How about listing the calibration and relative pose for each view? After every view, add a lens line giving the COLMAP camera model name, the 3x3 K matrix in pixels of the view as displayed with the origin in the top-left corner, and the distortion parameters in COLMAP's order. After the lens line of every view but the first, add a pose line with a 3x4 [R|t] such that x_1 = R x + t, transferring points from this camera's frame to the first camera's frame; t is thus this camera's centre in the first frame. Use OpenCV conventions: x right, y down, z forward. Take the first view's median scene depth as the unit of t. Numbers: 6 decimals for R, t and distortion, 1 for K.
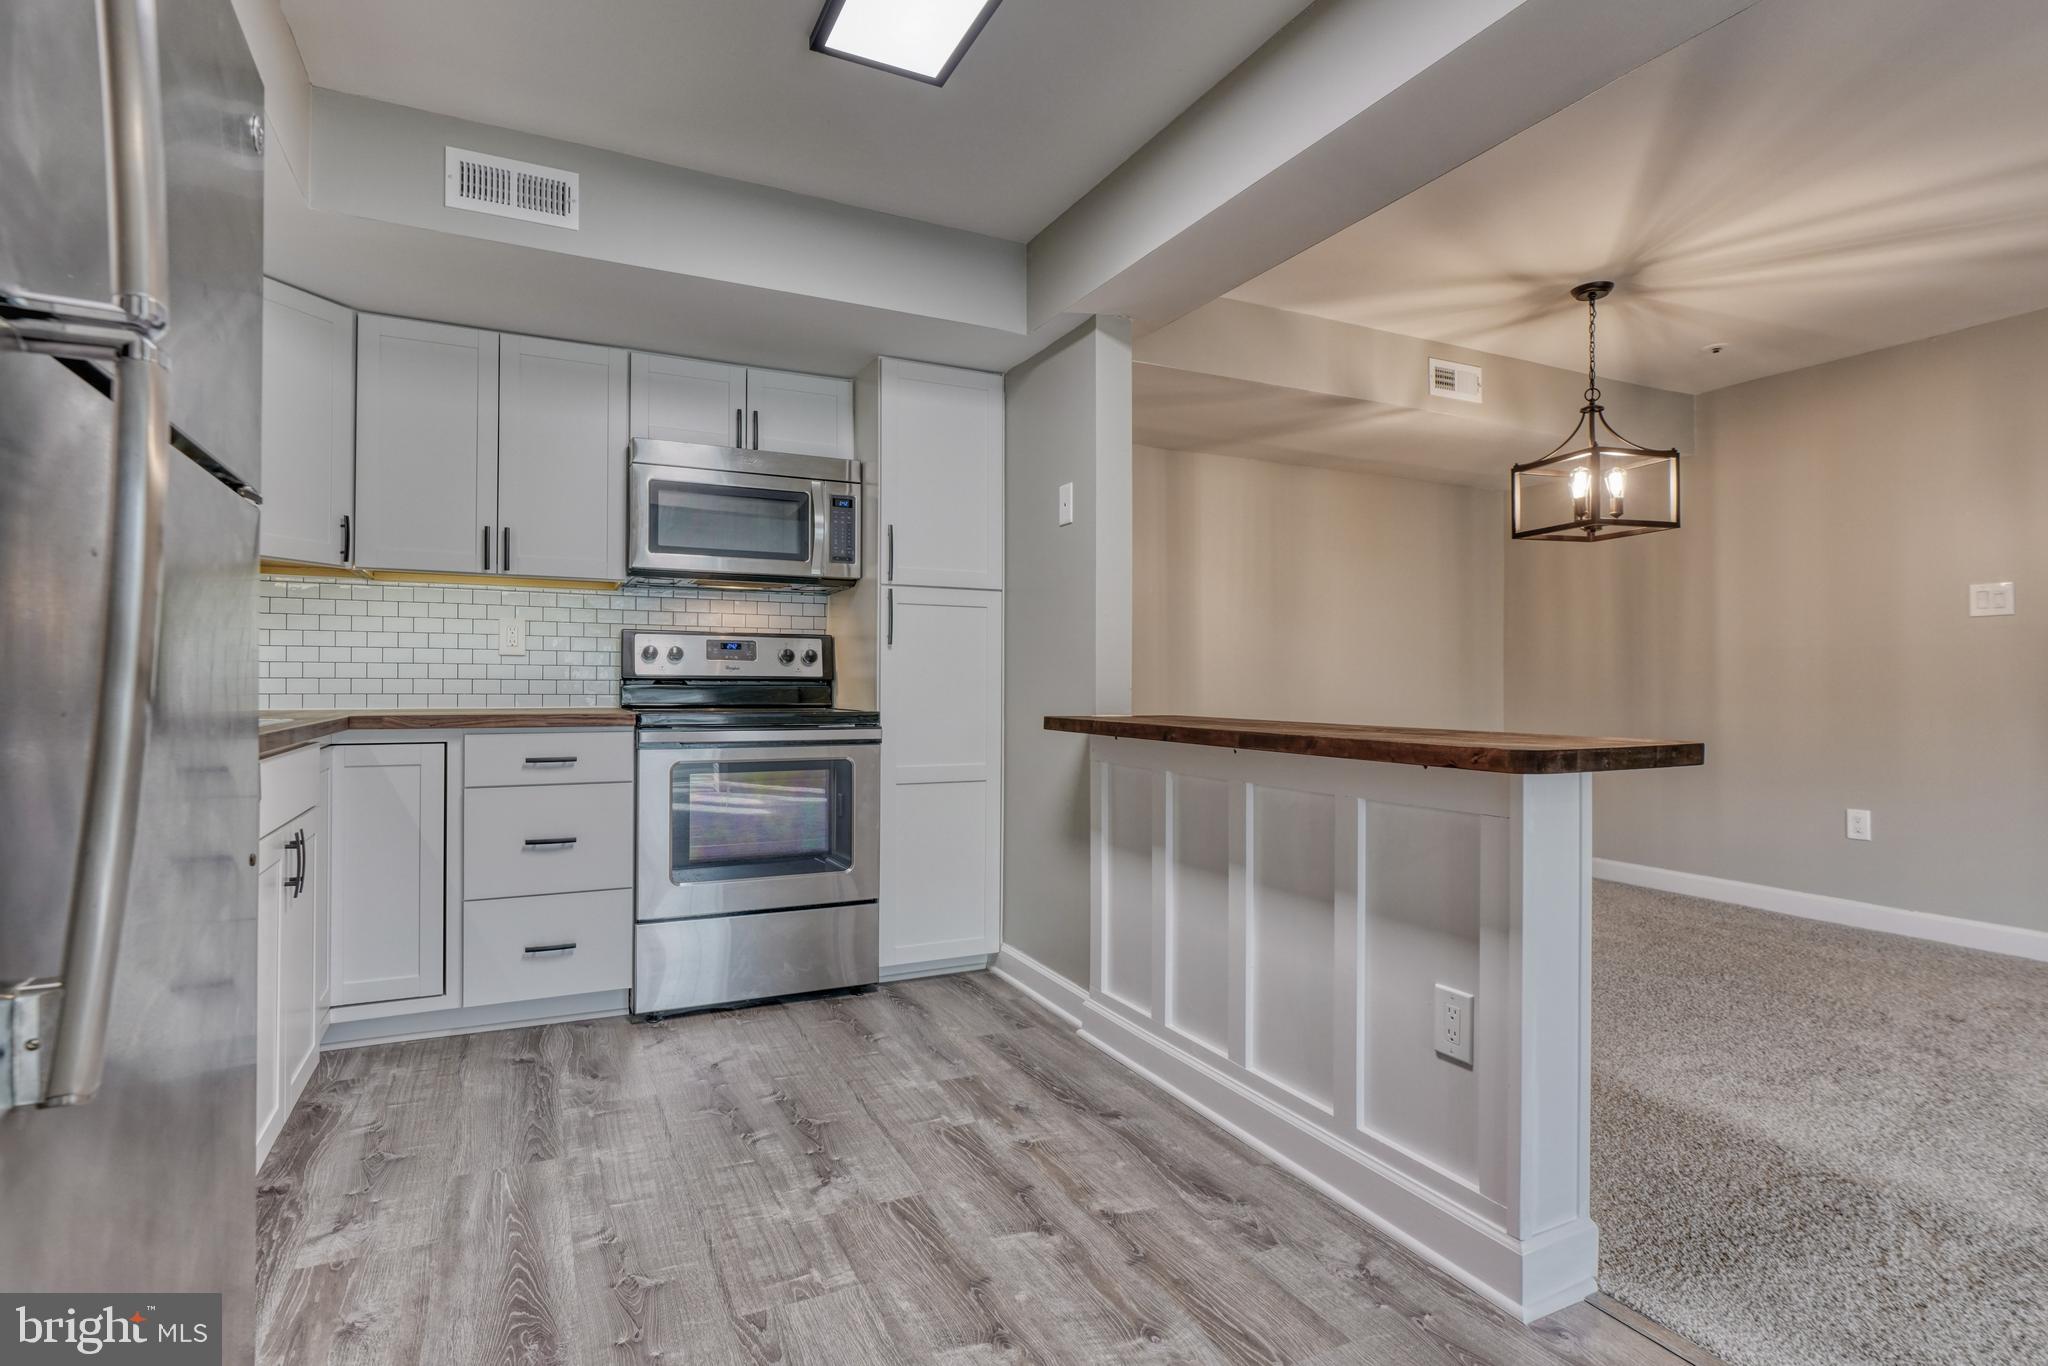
lens RADIAL K [[985.3, 0, 998.7], [0, 985.3, 677.3], [0, 0, 1]] dist [-0.016371, 0.001734]
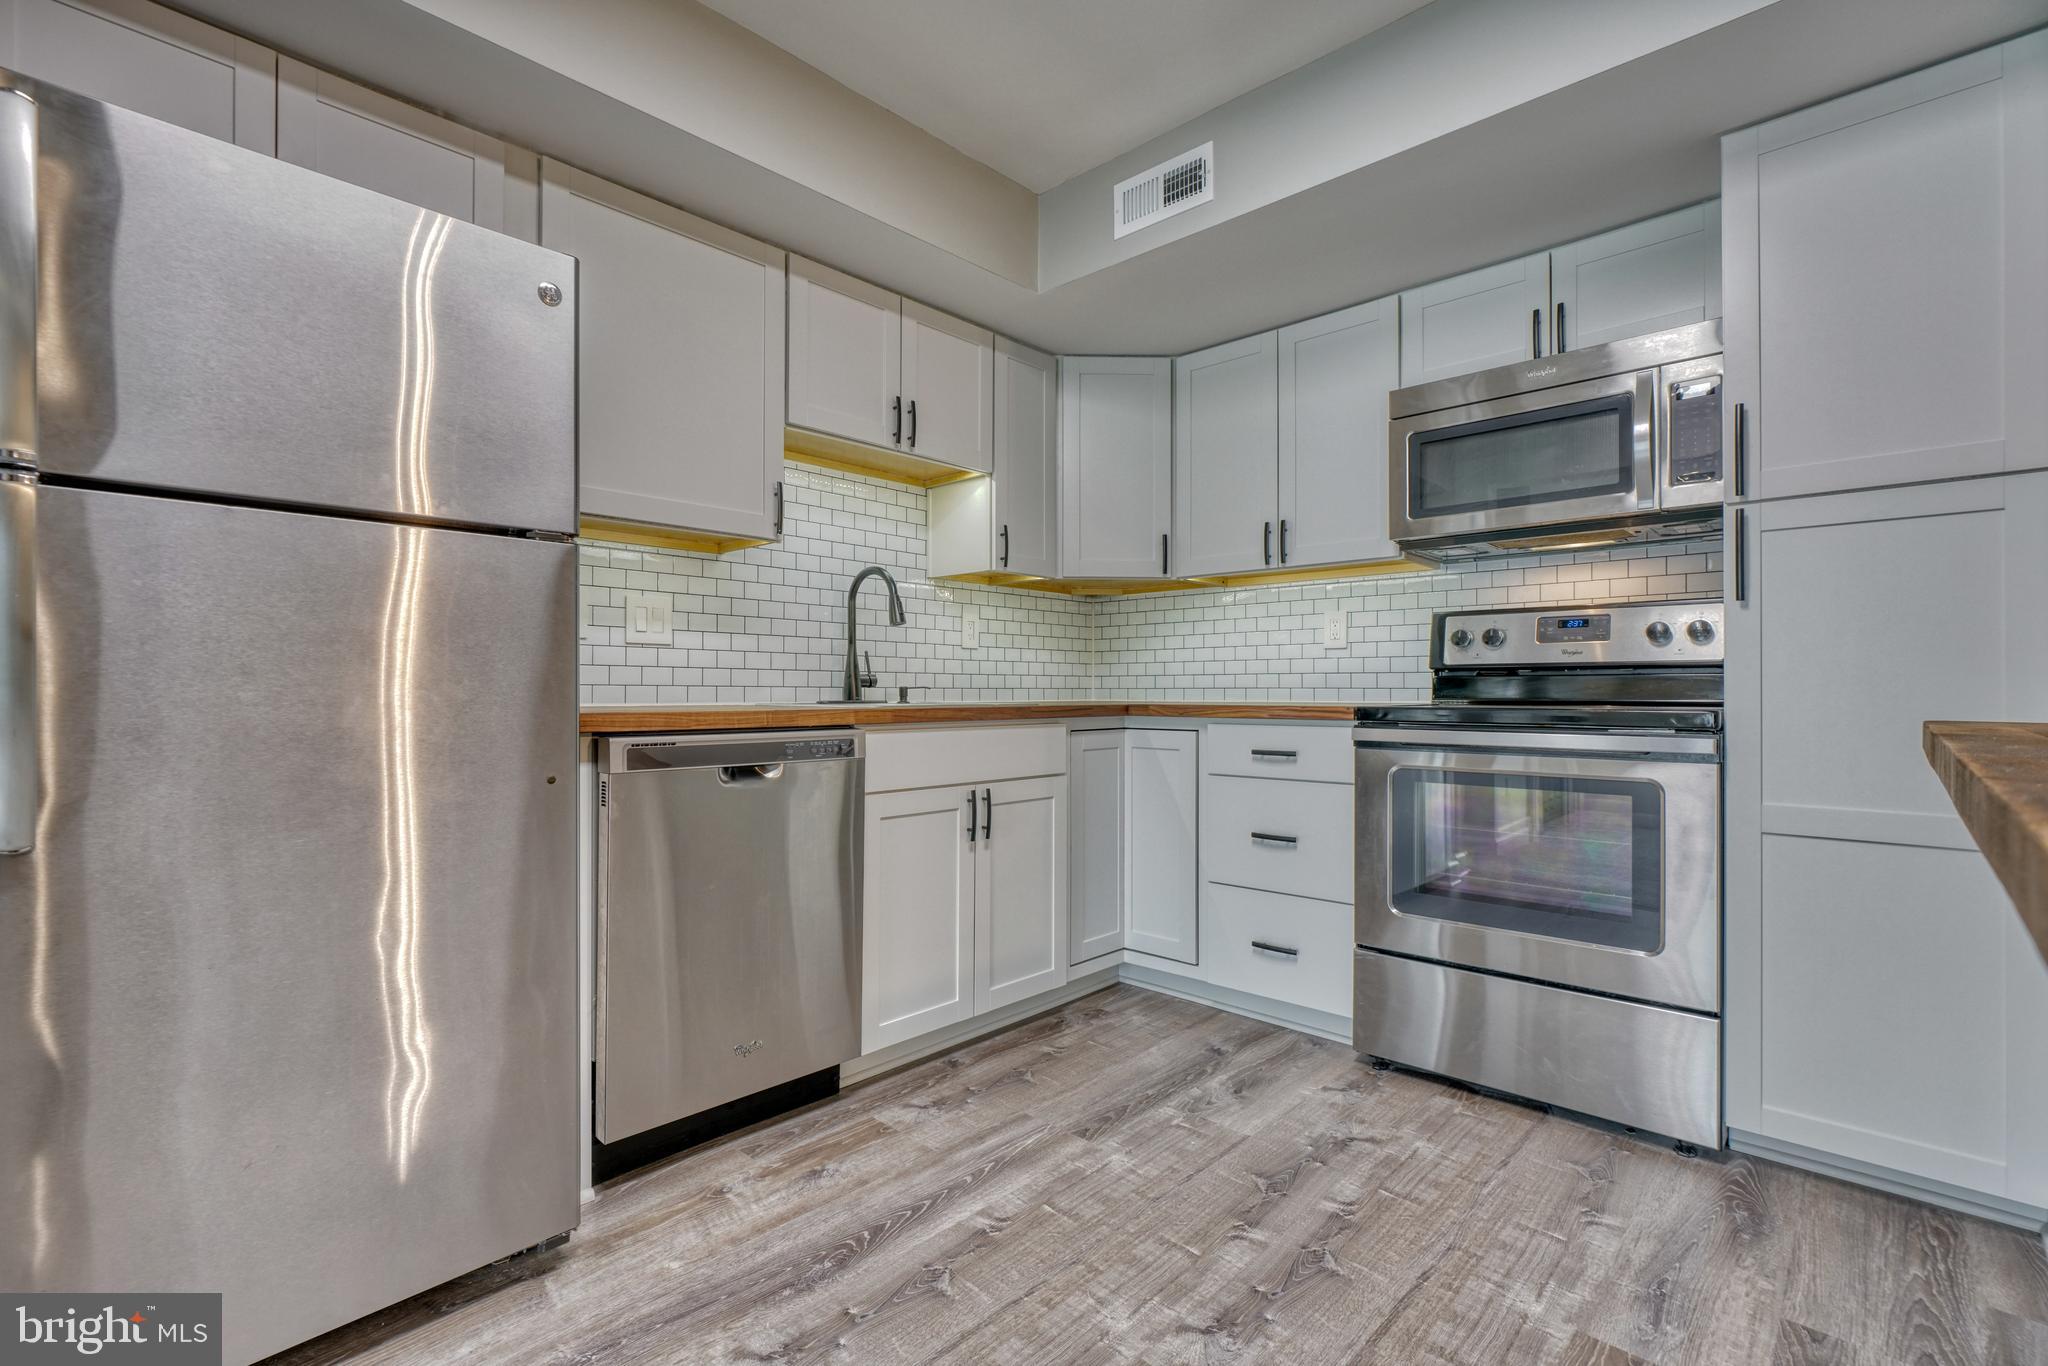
lens RADIAL K [[924.7, 0, 1005.5], [0, 924.7, 684.3], [0, 0, 1]] dist [-0.013947, 0.005671]
pose [[0.349297, -0.010657, -0.936952, 0.299337], [0.008797, 0.999929, -0.008093, 0.021407], [0.936971, -0.005415, 0.349366, 0.432161]]
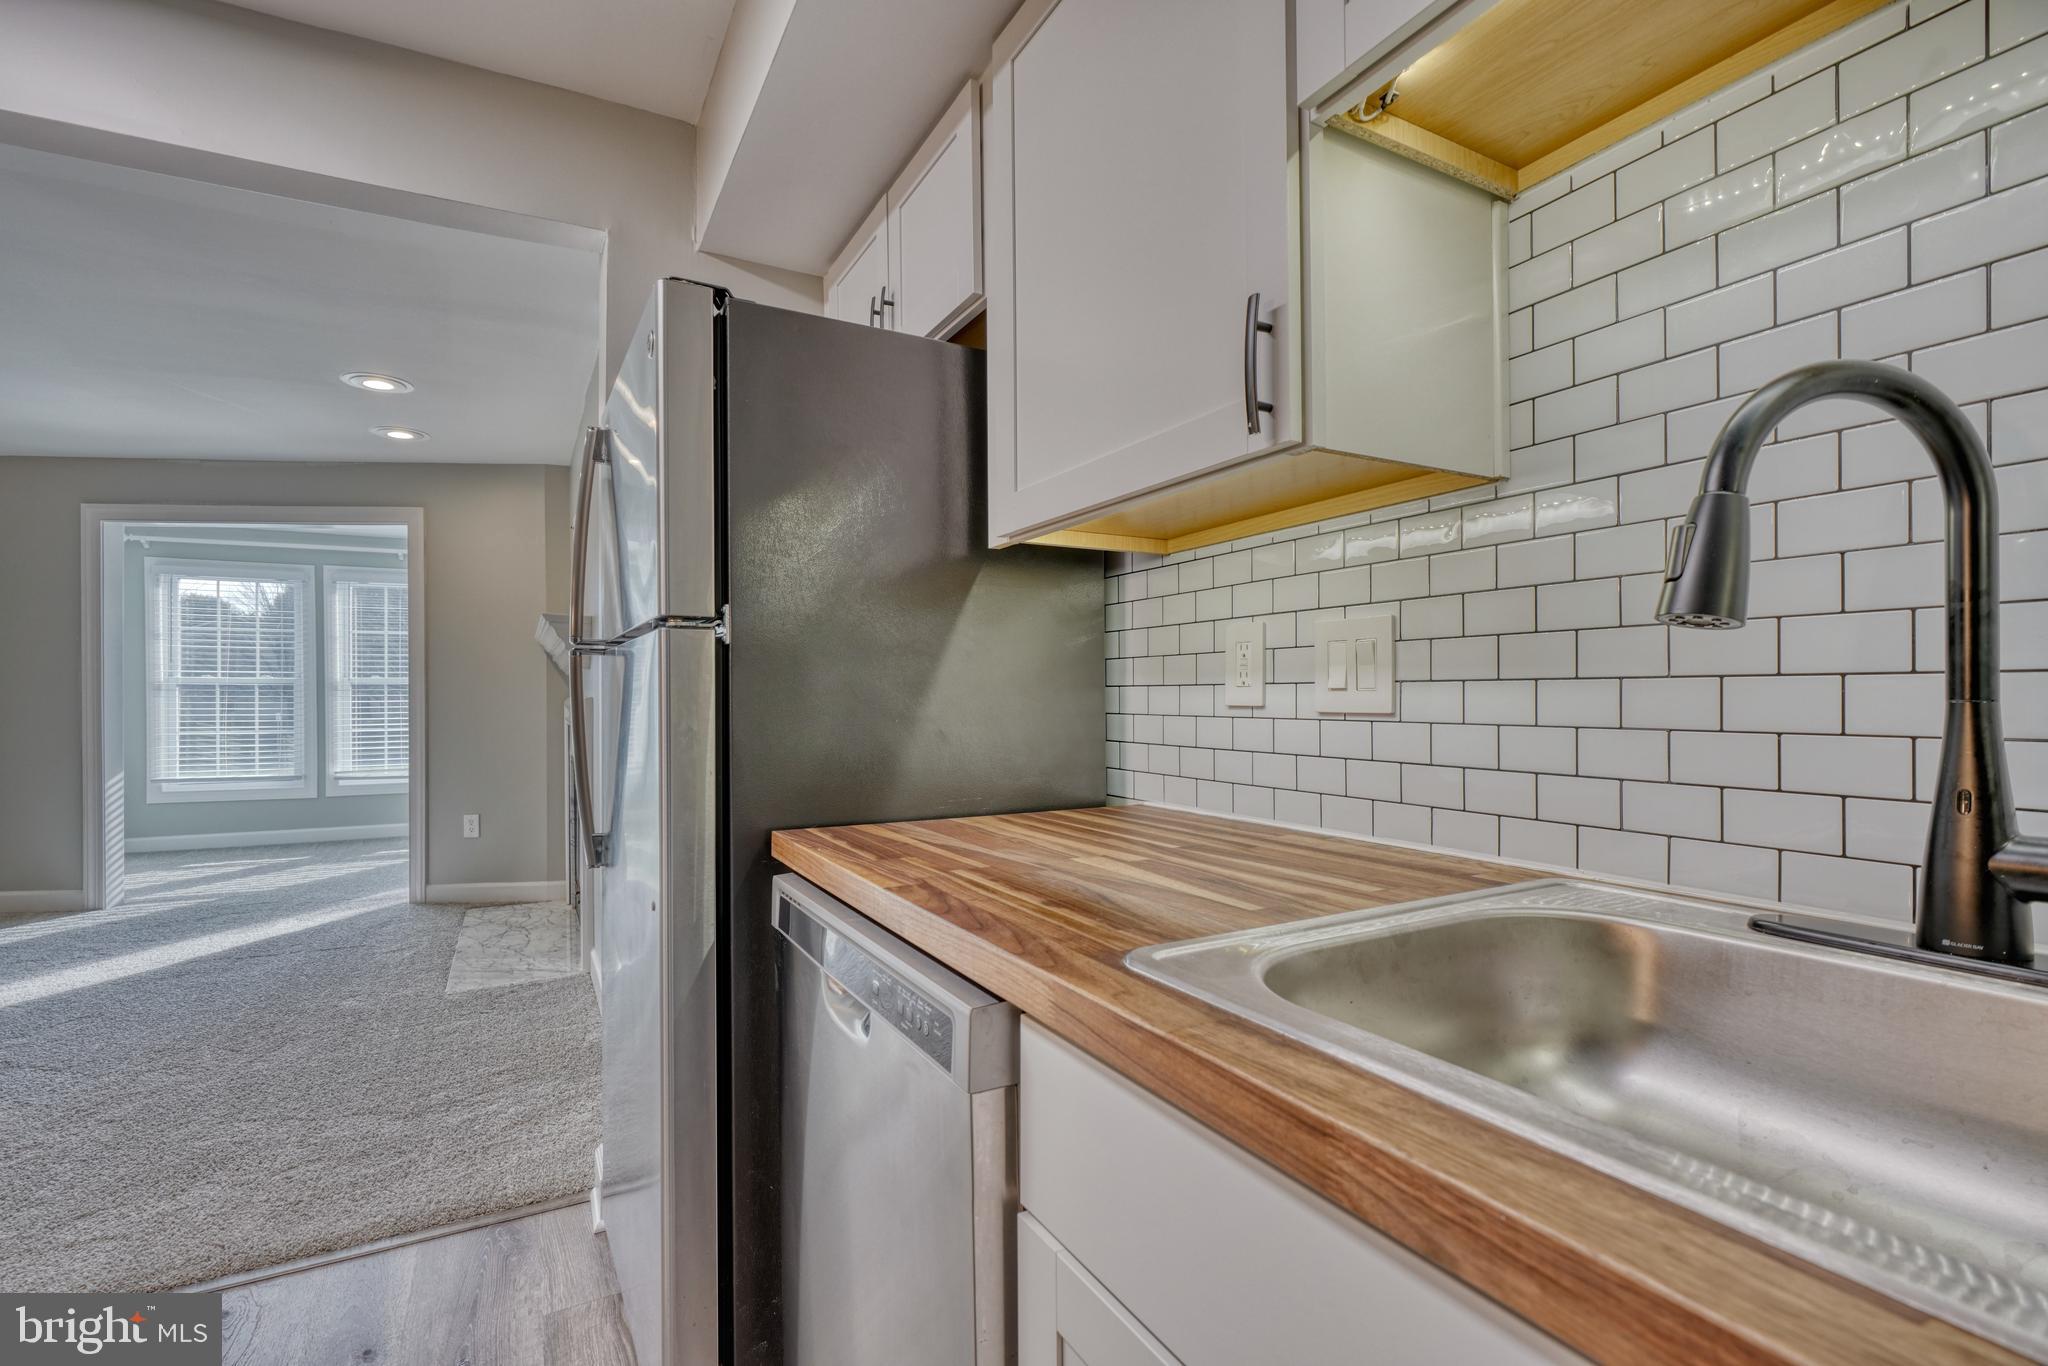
lens RADIAL K [[924.7, 0, 1010.8], [0, 924.7, 696.8], [0, 0, 1]] dist [-0.013947, 0.005671]
pose [[-0.999017, -0.001786, -0.044290, -0.441815], [-0.001284, 0.999934, -0.011381, -0.028499], [0.044308, -0.011312, -0.998954, 0.836704]]
